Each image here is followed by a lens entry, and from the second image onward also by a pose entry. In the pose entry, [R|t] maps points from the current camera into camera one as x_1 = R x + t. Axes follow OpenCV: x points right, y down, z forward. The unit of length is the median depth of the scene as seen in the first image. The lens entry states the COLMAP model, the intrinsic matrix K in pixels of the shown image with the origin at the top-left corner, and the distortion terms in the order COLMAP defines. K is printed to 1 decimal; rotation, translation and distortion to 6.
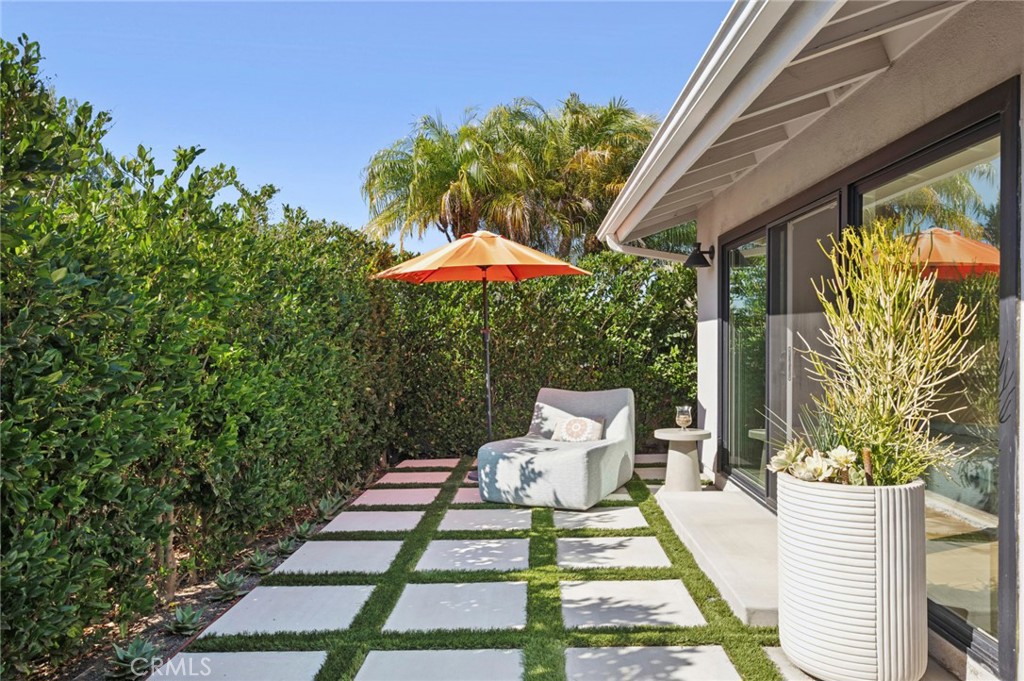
lens RADIAL K [[684.3, 0, 512.0], [0, 684.3, 340.5], [0, 0, 1]] dist [0.001125, 0.000361]
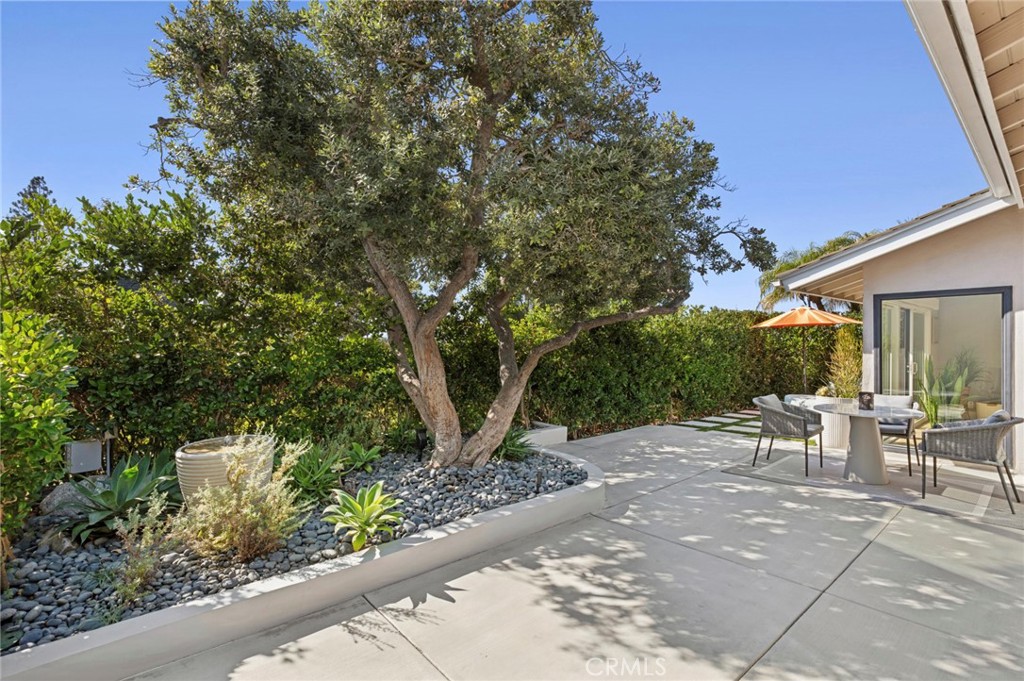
lens RADIAL K [[468.2, 0, 512.0], [0, 468.2, 340.5], [0, 0, 1]] dist [0.000083, 0.000001]
pose [[0.671008, 0.002013, -0.741447, 0.654937], [-0.005999, 0.999978, -0.002715, -0.046914], [0.741426, 0.006269, 0.671006, -1.097362]]
